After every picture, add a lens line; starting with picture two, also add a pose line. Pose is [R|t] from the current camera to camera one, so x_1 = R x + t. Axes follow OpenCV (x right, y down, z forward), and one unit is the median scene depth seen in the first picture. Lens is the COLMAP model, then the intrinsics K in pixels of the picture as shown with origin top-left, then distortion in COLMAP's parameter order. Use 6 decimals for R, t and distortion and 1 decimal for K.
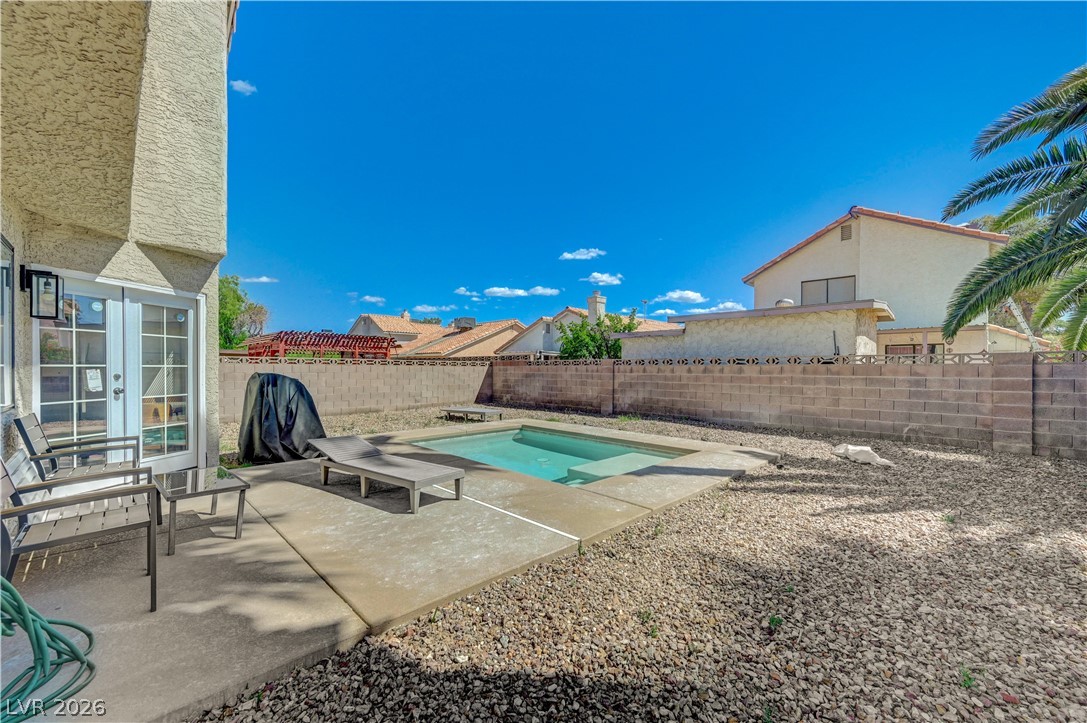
lens RADIAL K [[431.3, 0, 551.4], [0, 431.3, 370.8], [0, 0, 1]] dist [0.002698, 0.000089]
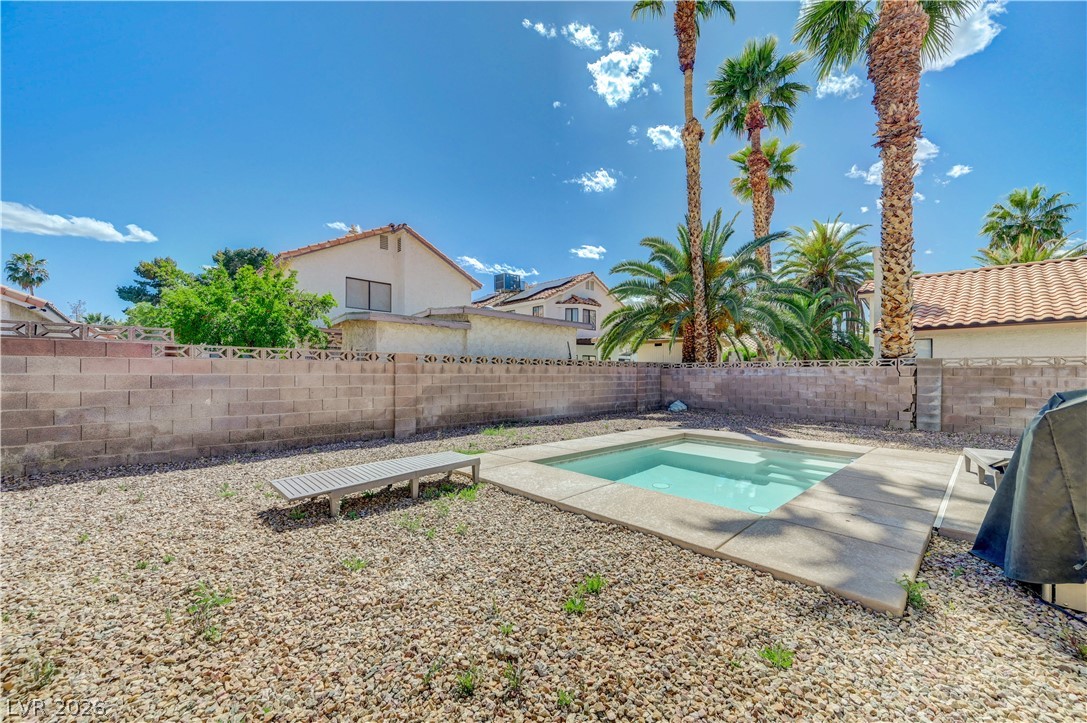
lens RADIAL K [[431.3, 0, 550.1], [0, 431.3, 372.0], [0, 0, 1]] dist [0.002698, 0.000089]
pose [[-0.004143, -0.002649, 0.999988, -0.685880], [-0.002917, 0.999992, 0.002637, 0.000197], [-0.999987, -0.002906, -0.004151, 1.007973]]
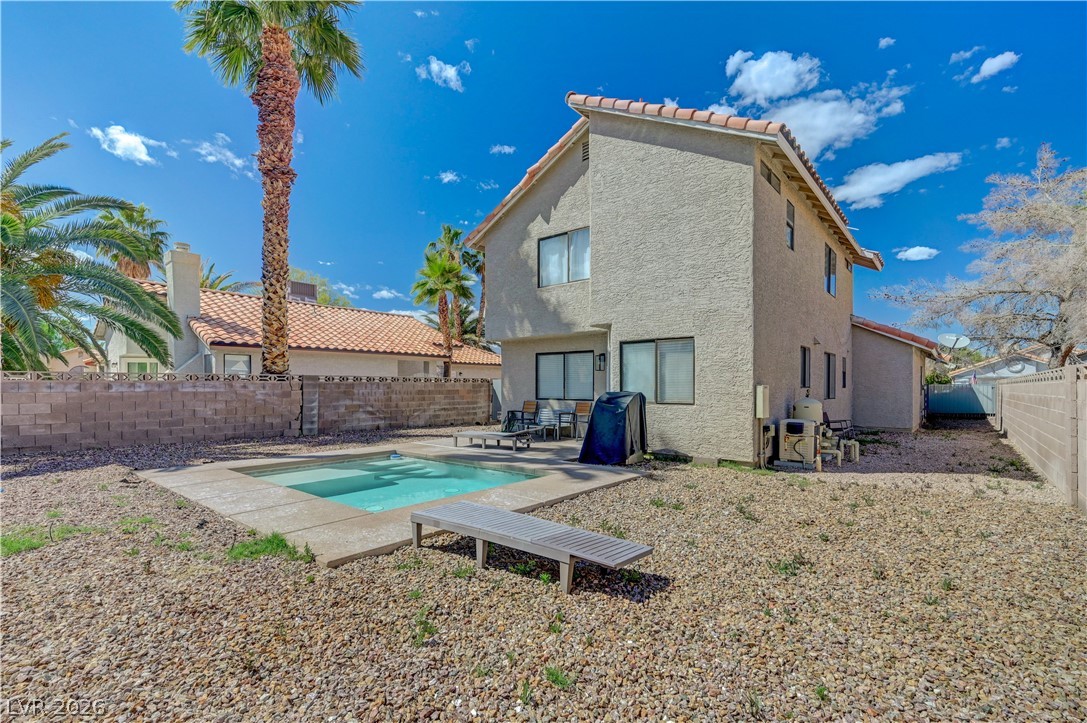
lens RADIAL K [[477.4, 0, 545.0], [0, 477.4, 387.3], [0, 0, 1]] dist [0.001125, 0.000061]
pose [[-0.996294, -0.007283, -0.085703, -0.201466], [-0.007884, 0.999947, 0.006675, -0.012147], [0.085650, 0.007326, -0.996298, 1.544616]]
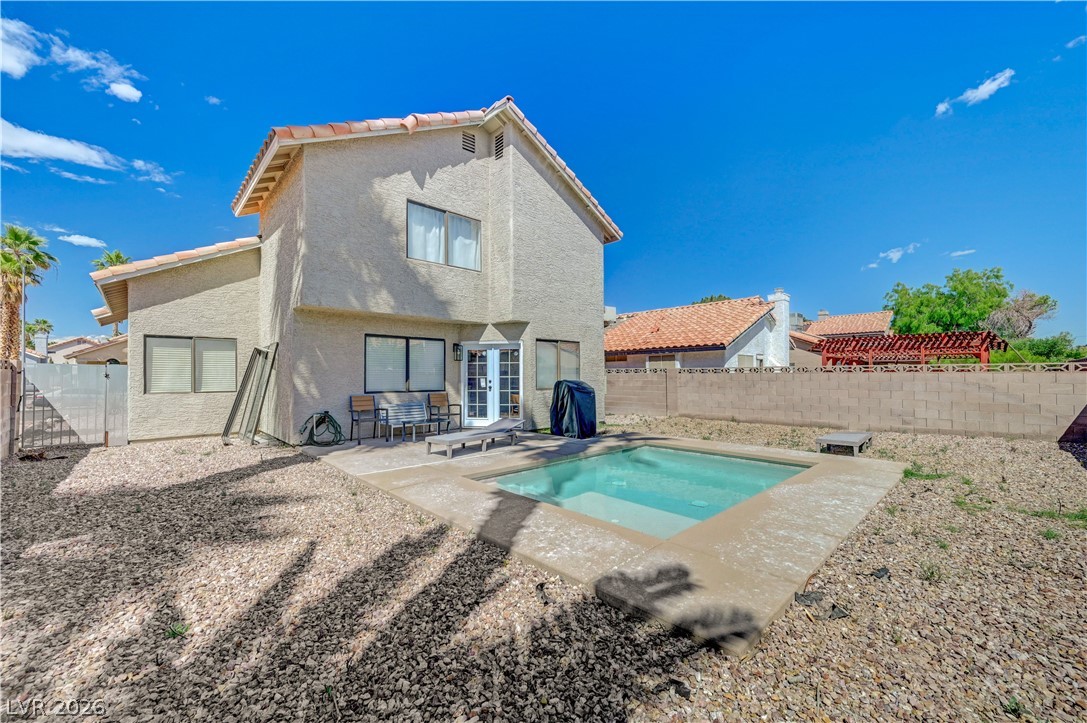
lens RADIAL K [[431.3, 0, 544.5], [0, 431.3, 366.3], [0, 0, 1]] dist [0.002698, 0.000089]
pose [[-0.036690, -0.028534, -0.998919, 0.624384], [-0.001713, 0.999593, -0.028490, -0.001239], [0.999325, 0.000666, -0.036724, 0.632057]]
